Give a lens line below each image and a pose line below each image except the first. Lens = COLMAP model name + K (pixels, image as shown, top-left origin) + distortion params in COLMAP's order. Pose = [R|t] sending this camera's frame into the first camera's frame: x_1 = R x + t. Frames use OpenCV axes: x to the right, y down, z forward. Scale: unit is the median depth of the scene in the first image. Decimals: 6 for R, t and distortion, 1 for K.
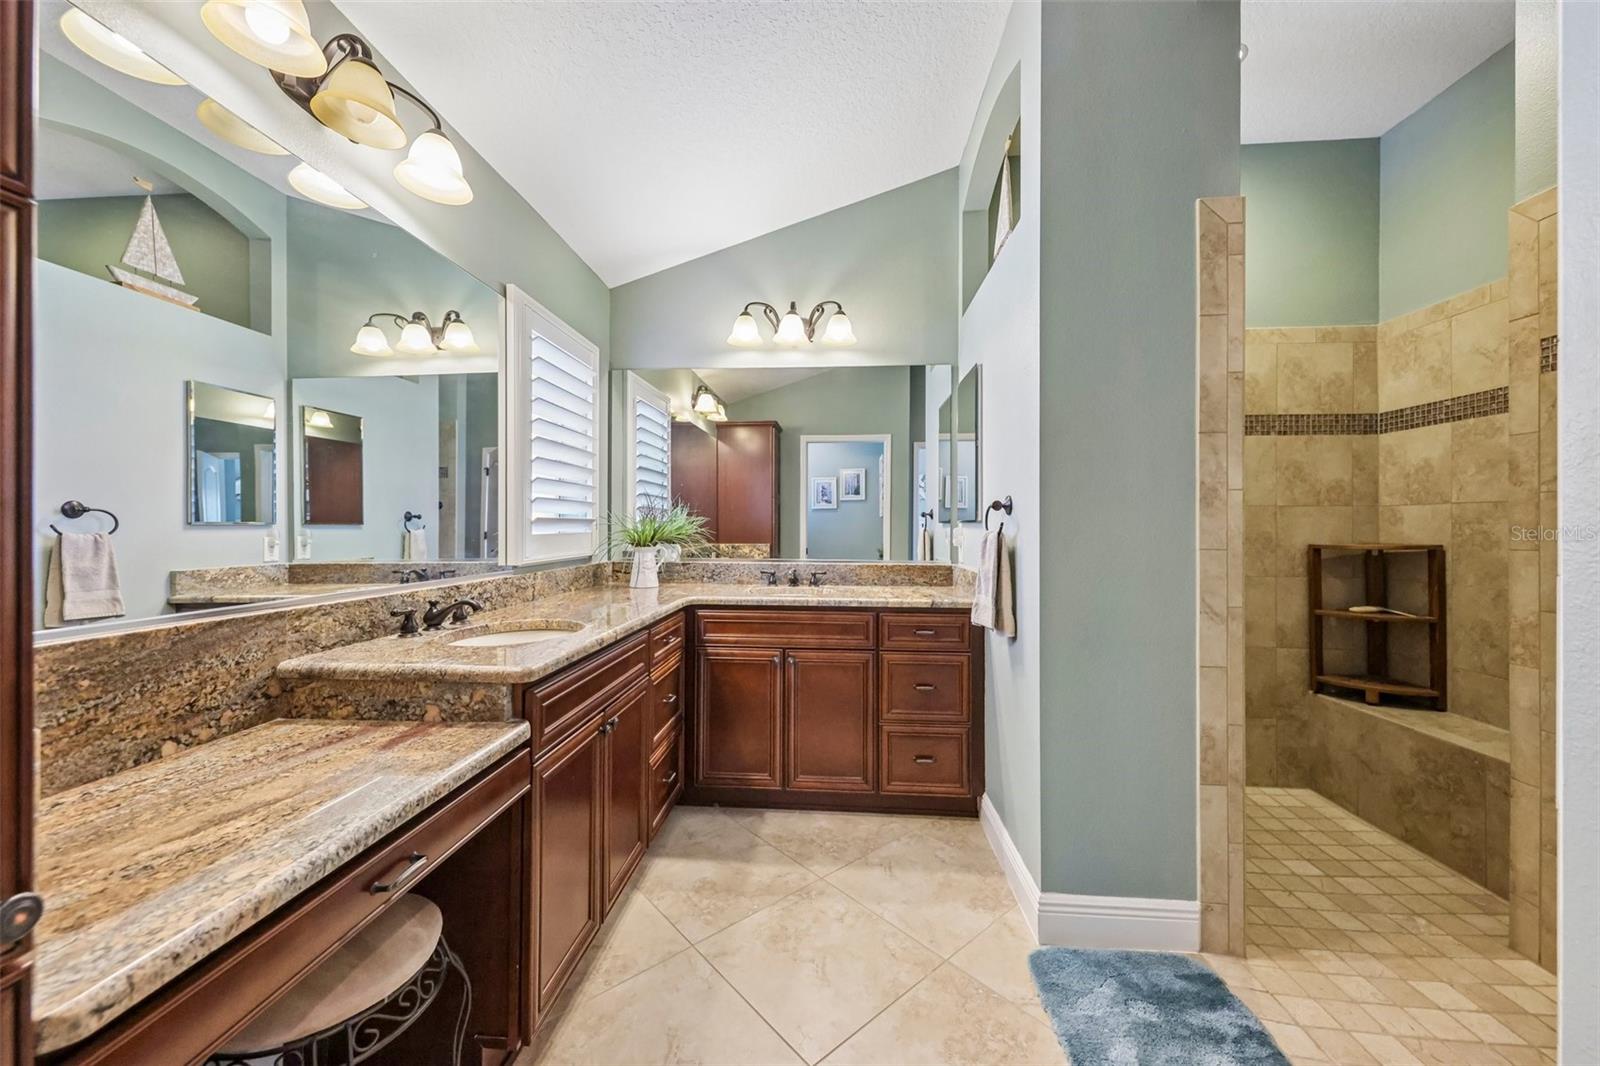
lens RADIAL K [[585.8, 0, 807.0], [0, 585.8, 525.6], [0, 0, 1]] dist [0.012241, -0.001935]
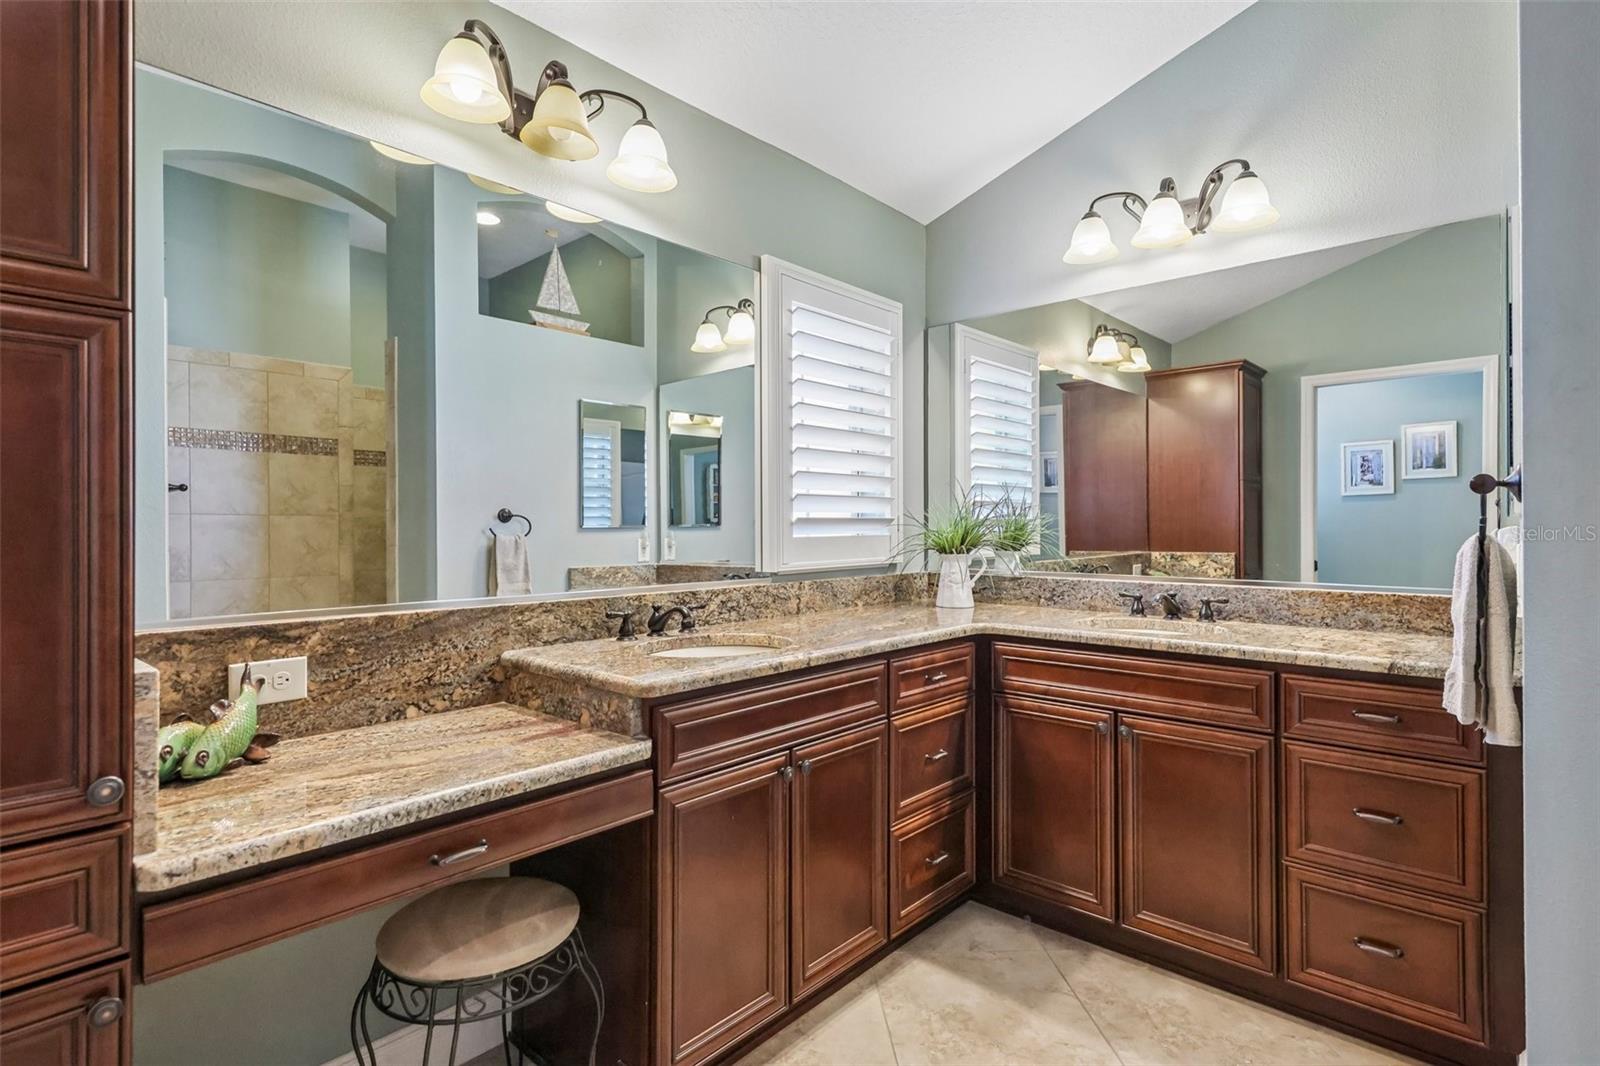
lens RADIAL K [[784.7, 0, 806.1], [0, 784.7, 526.2], [0, 0, 1]] dist [0.015890, 0.000838]
pose [[0.795320, -0.005061, -0.606169, 0.232124], [0.005880, 0.999983, -0.000635, -0.000368], [0.606162, -0.003059, 0.795335, 0.084182]]
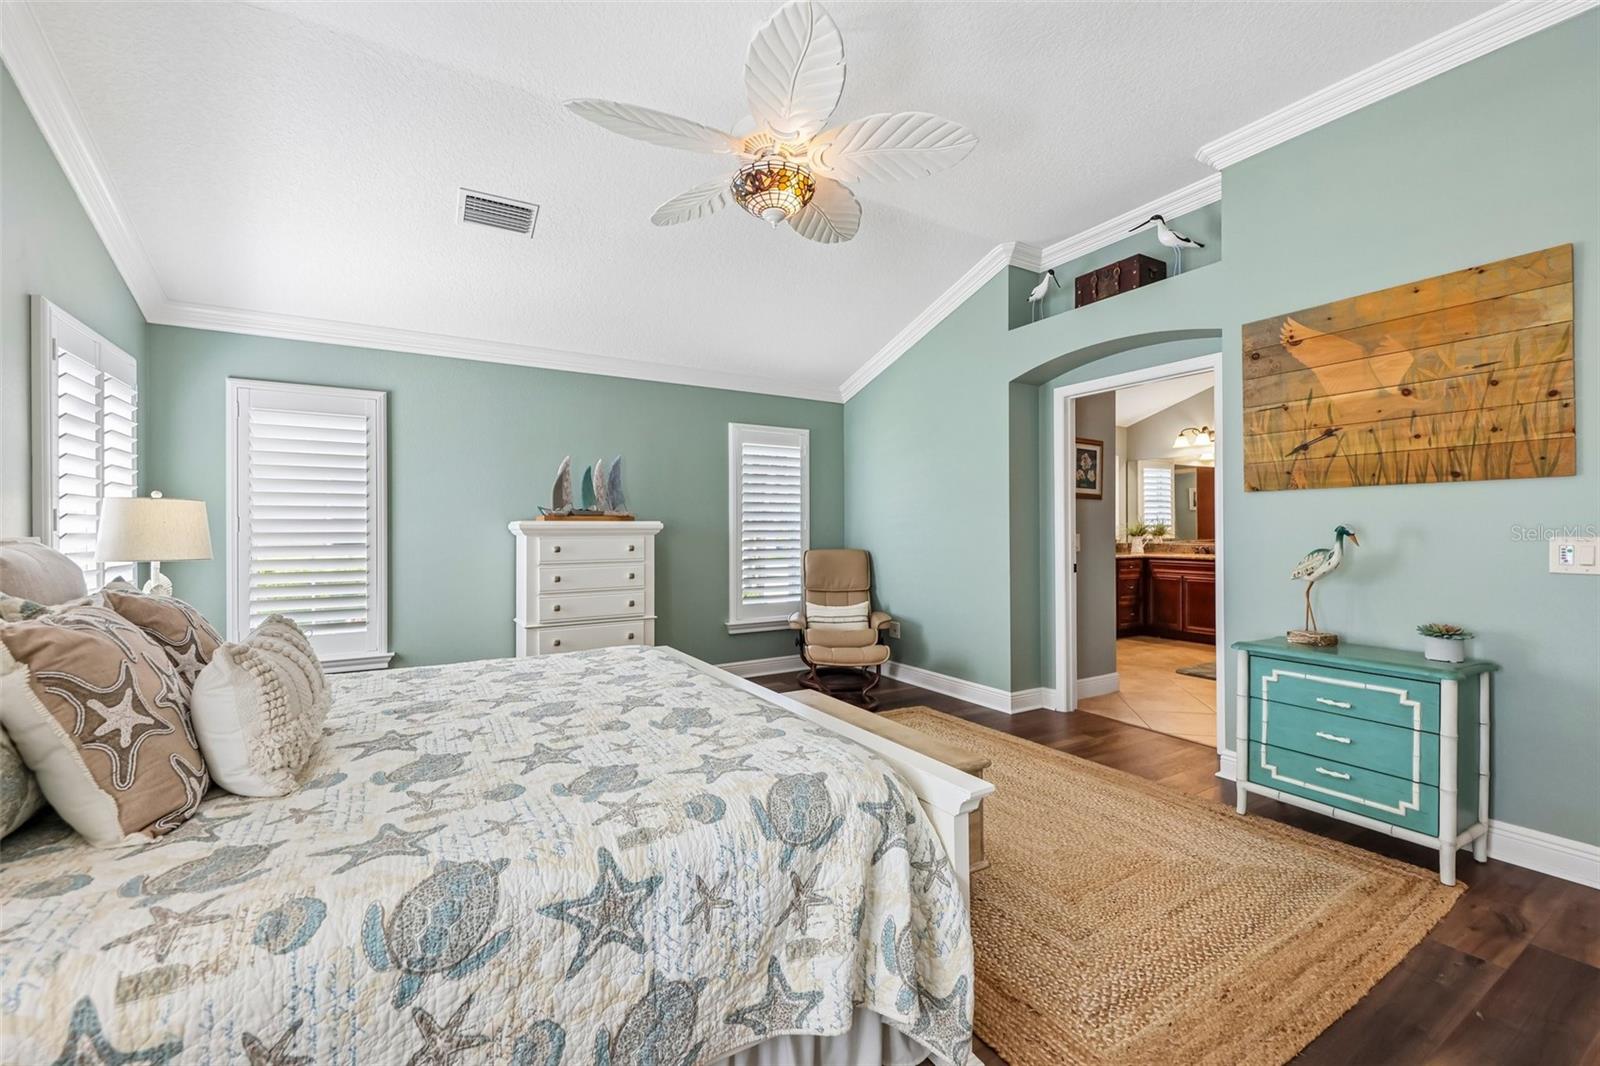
lens RADIAL K [[666.3, 0, 796.0], [0, 666.3, 525.5], [0, 0, 1]] dist [0.010155, -0.003587]
pose [[0.579703, -0.007107, -0.814797, 1.428629], [0.008437, 0.999961, -0.002719, -0.016306], [0.814784, -0.005299, 0.579741, -2.168552]]
